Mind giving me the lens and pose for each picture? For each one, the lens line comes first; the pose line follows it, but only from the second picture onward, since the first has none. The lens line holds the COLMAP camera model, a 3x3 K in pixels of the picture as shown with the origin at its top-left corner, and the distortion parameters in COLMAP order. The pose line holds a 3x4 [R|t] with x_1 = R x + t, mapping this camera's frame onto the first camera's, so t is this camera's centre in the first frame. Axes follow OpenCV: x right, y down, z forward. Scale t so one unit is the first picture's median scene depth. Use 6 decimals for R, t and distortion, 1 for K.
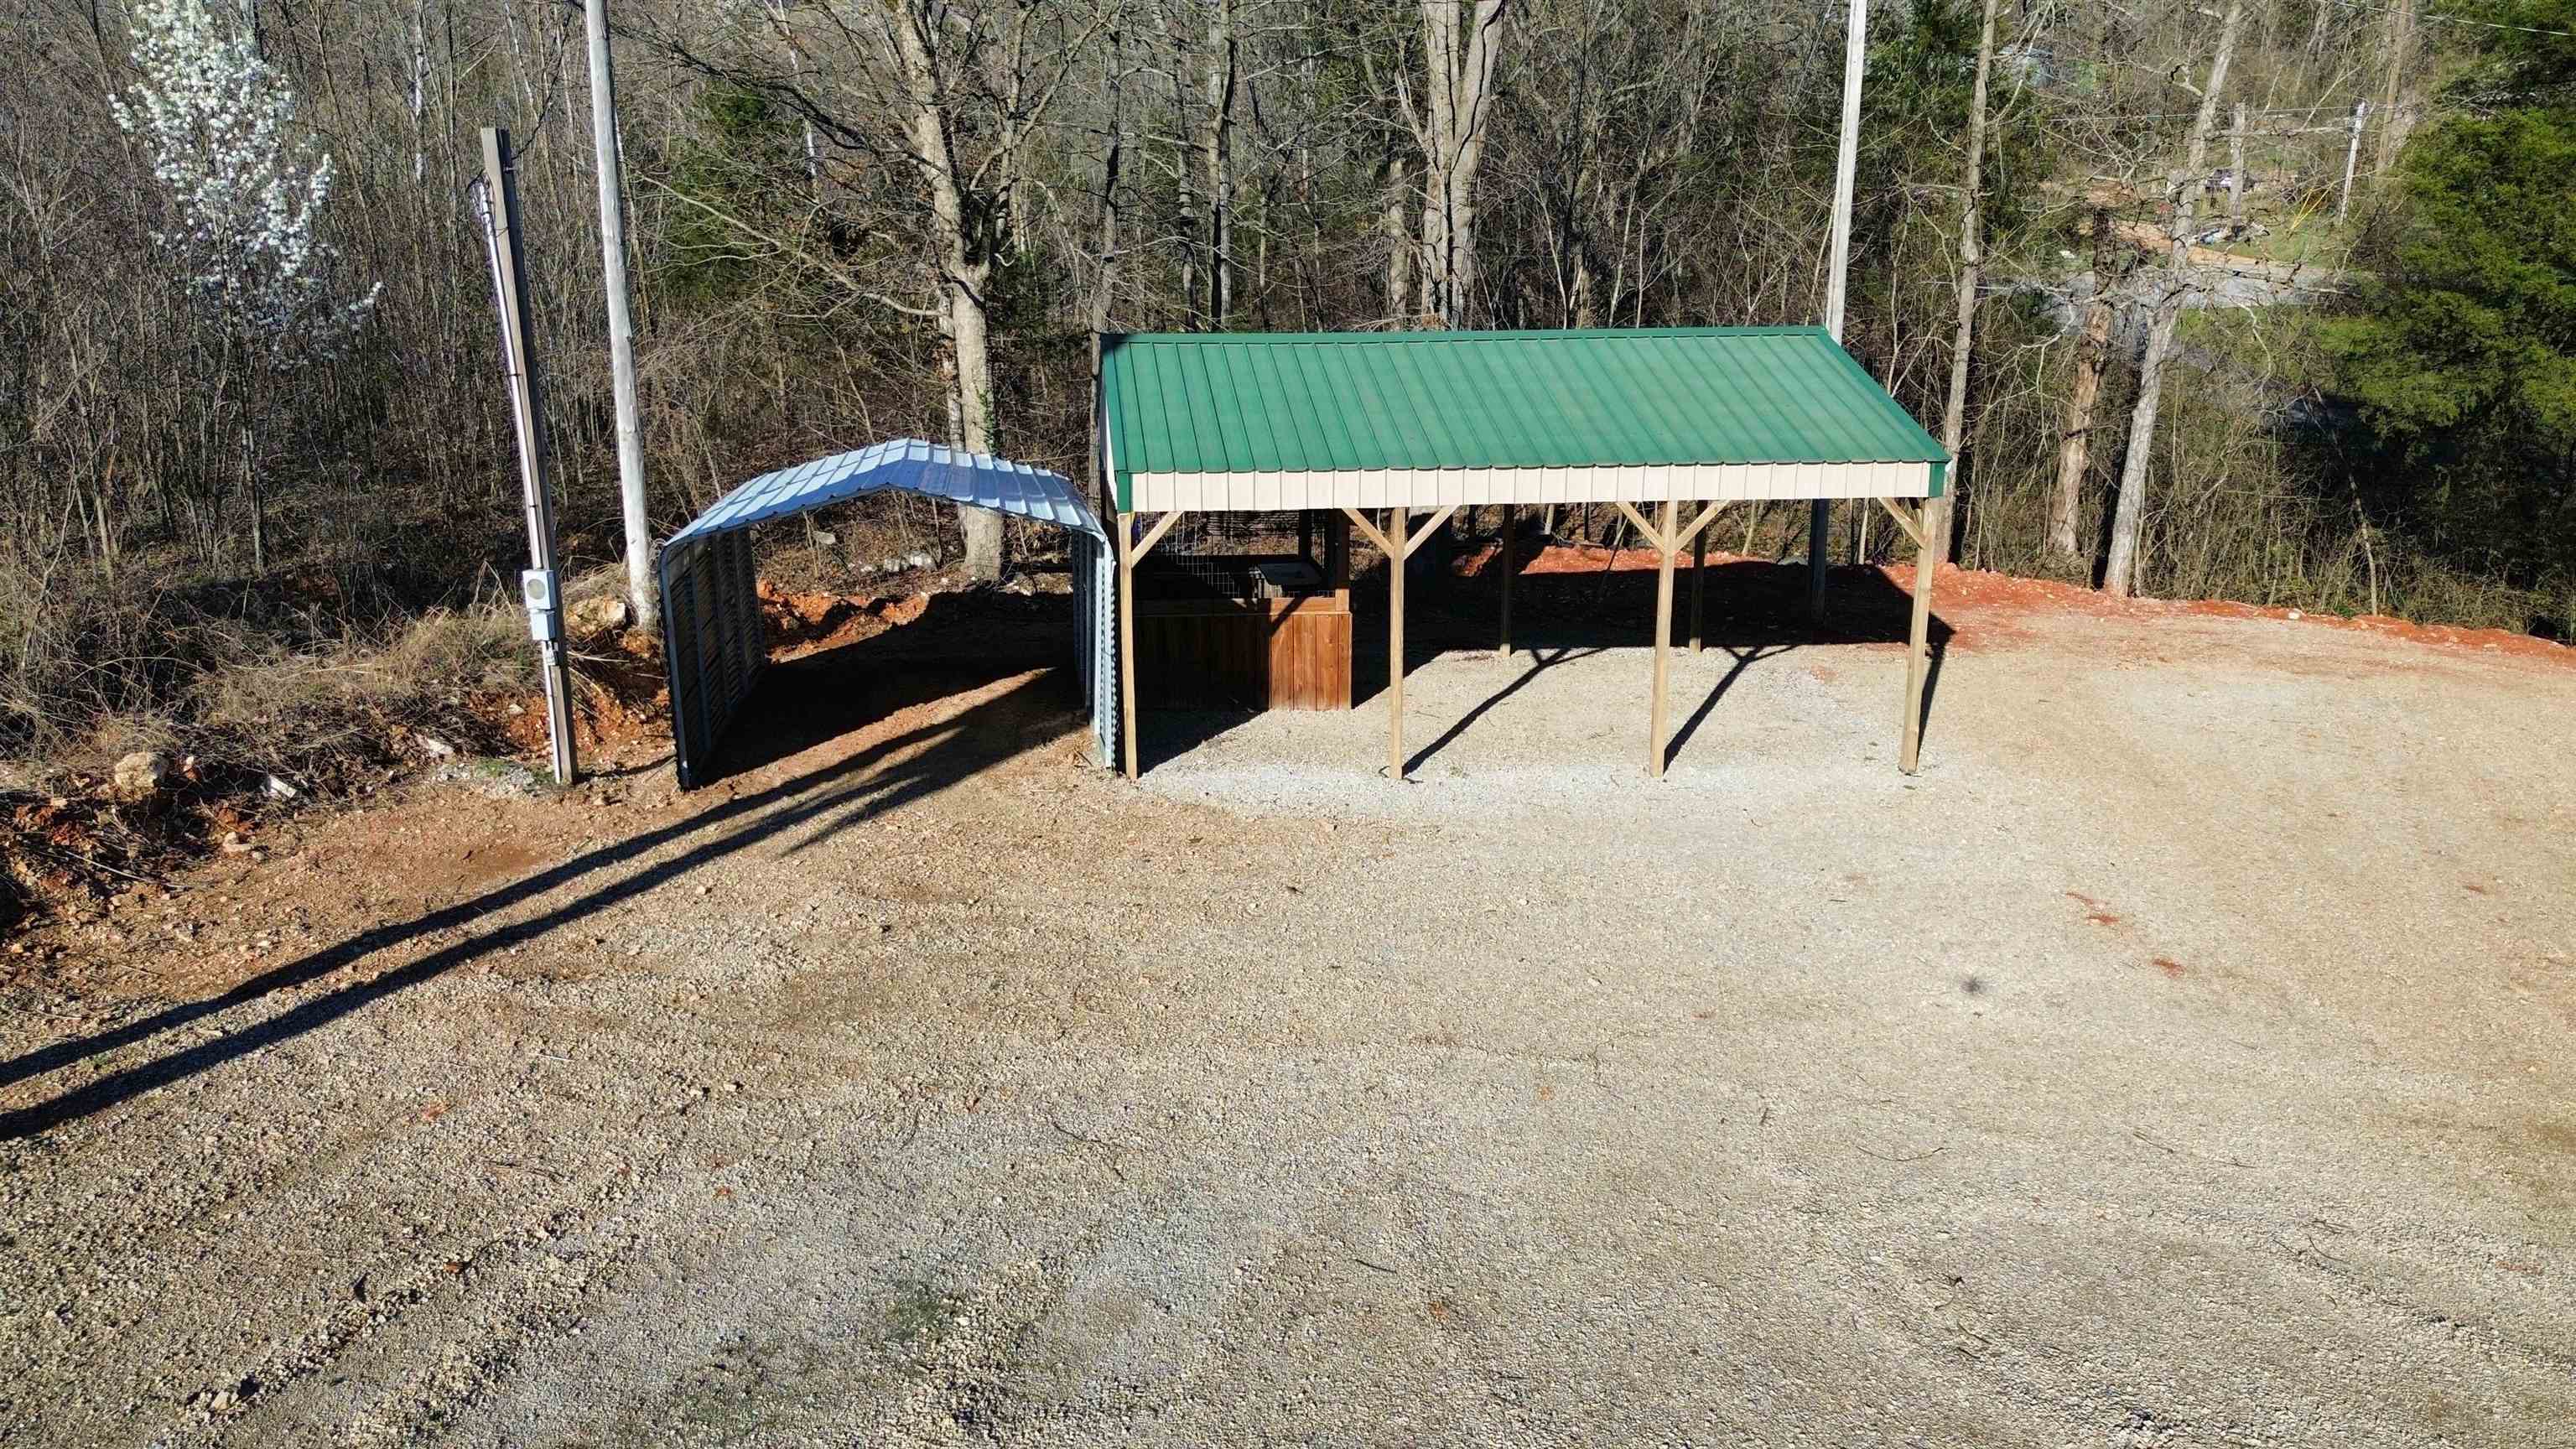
lens RADIAL K [[1819.2, 0, 1274.4], [0, 1819.2, 716.5], [0, 0, 1]] dist [0.062621, -0.059536]
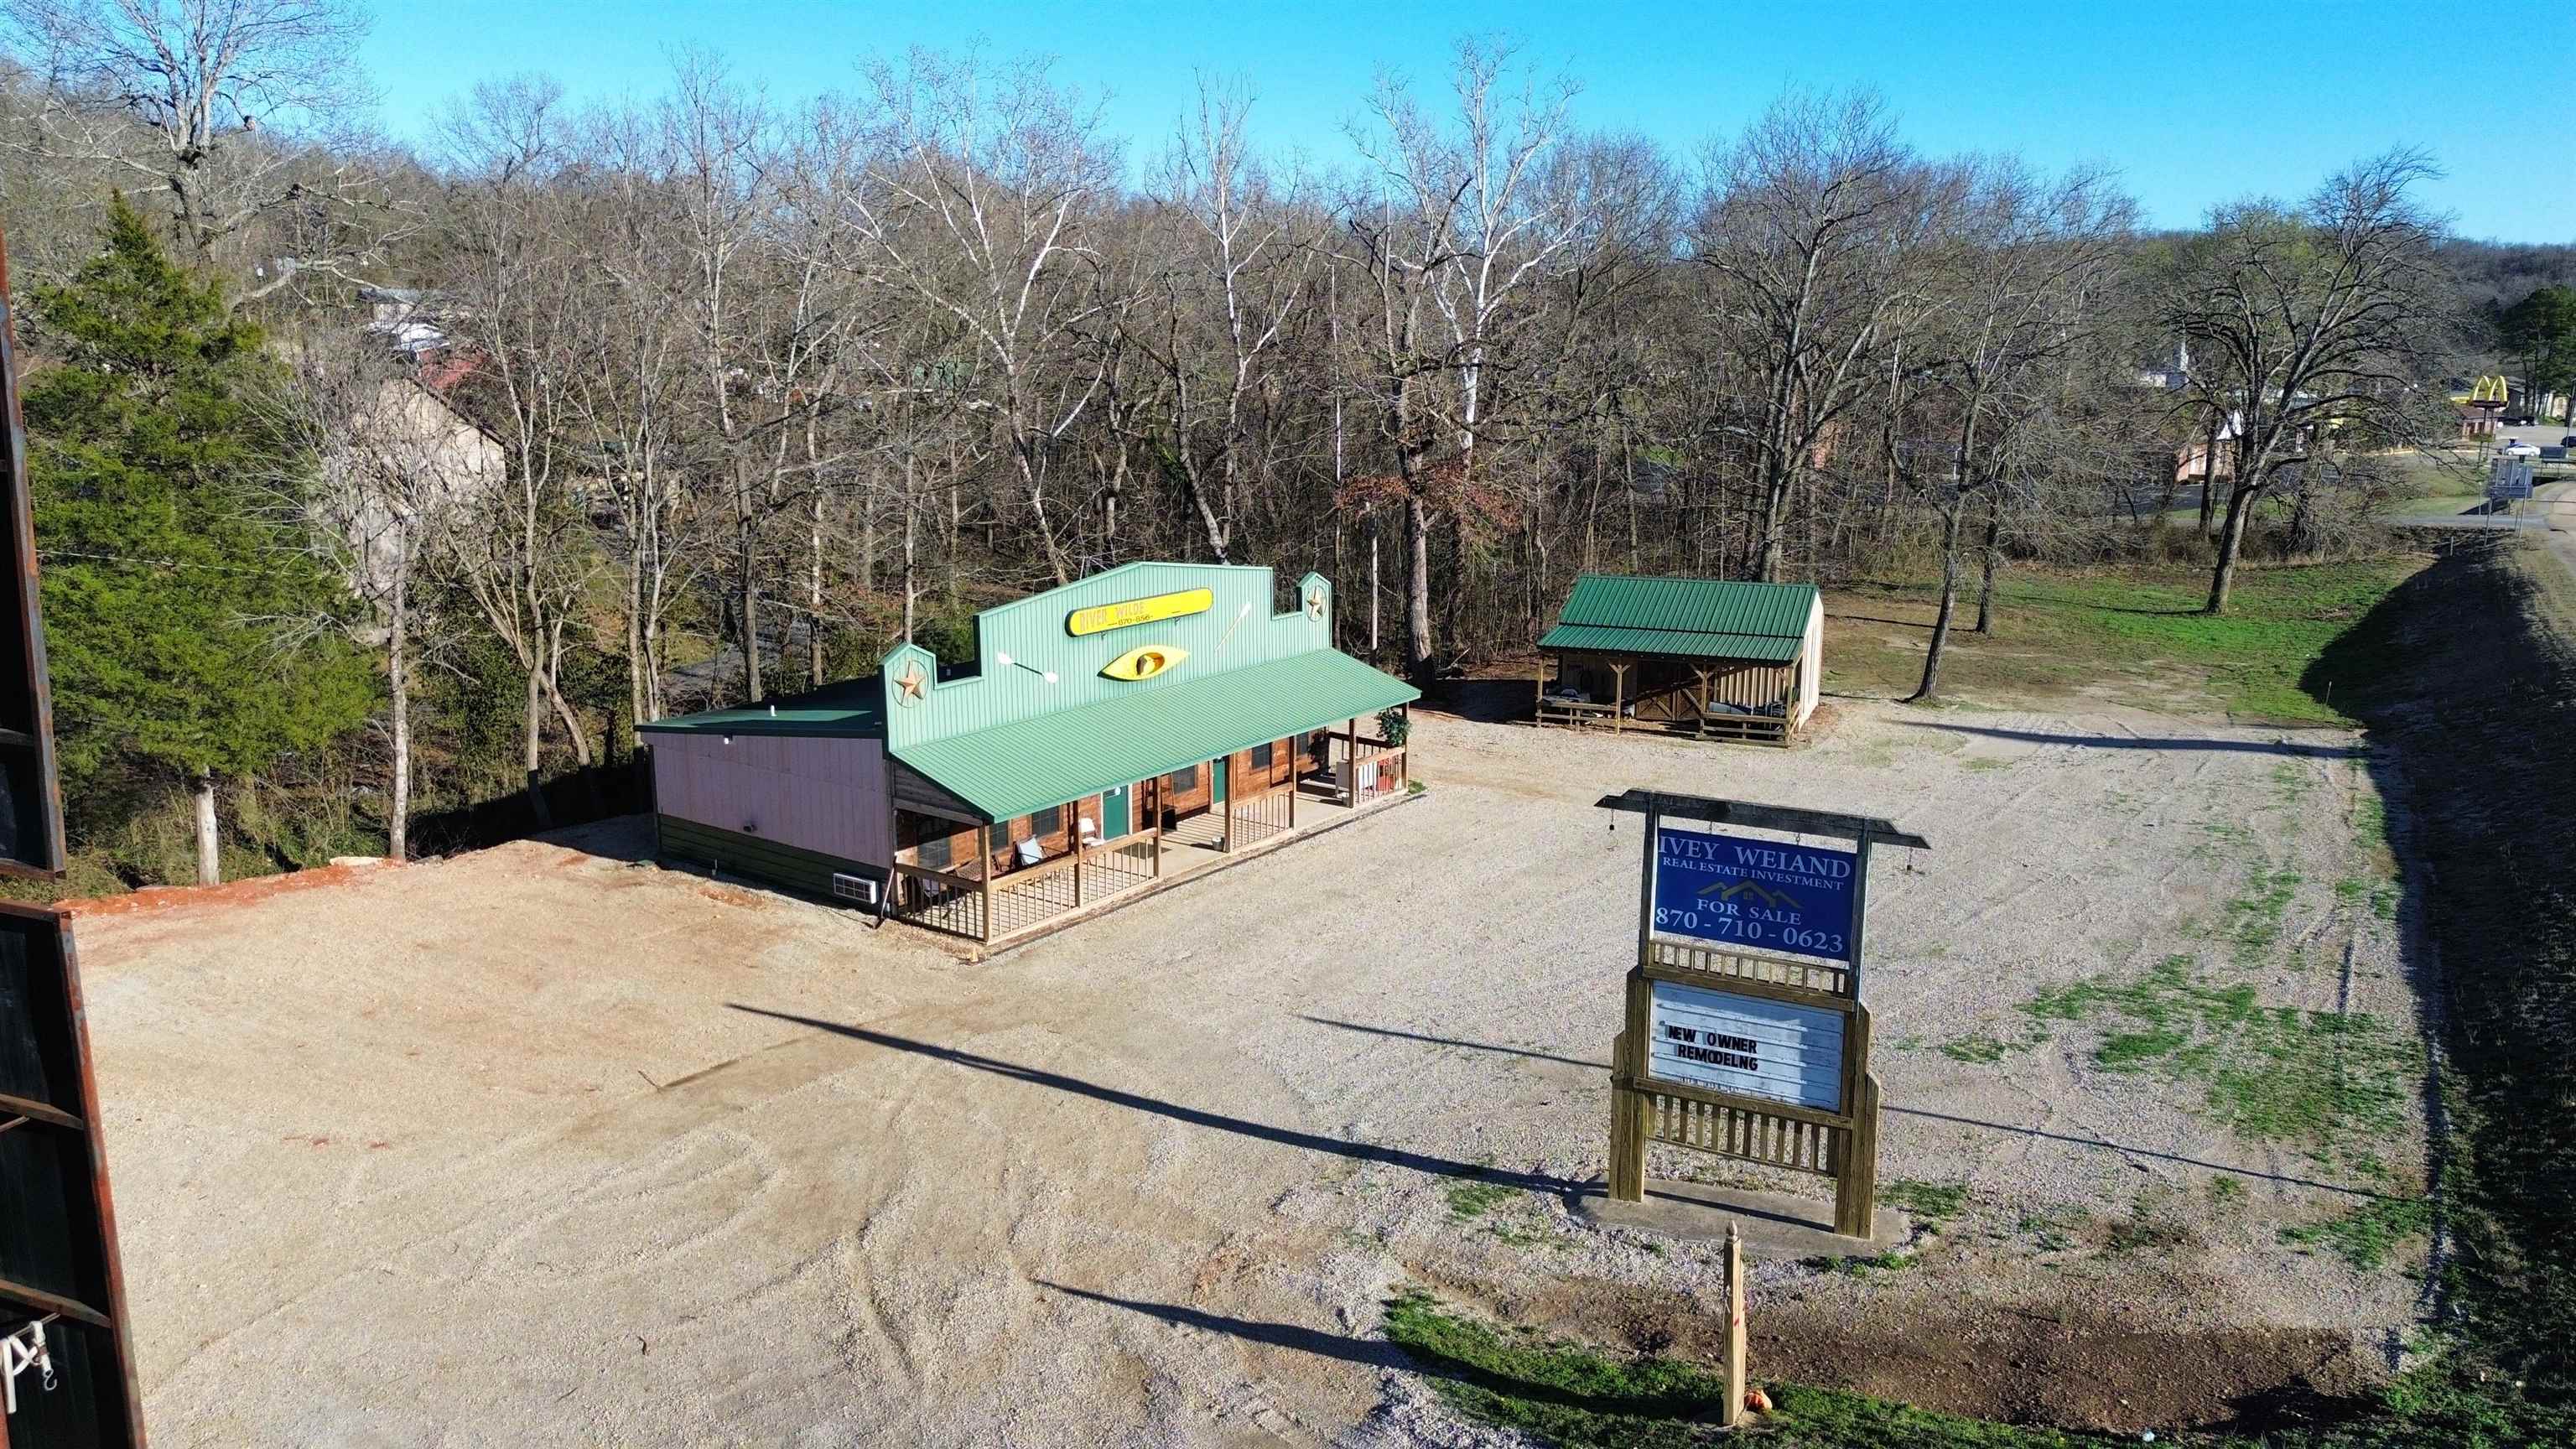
lens RADIAL K [[1819.2, 0, 1286.2], [0, 1819.2, 711.6], [0, 0, 1]] dist [0.062621, -0.059536]
pose [[0.184187, -0.198385, 0.962662, -0.921856], [0.237121, 0.959459, 0.152356, -0.305403], [-0.953860, 0.200205, 0.223761, -0.400569]]
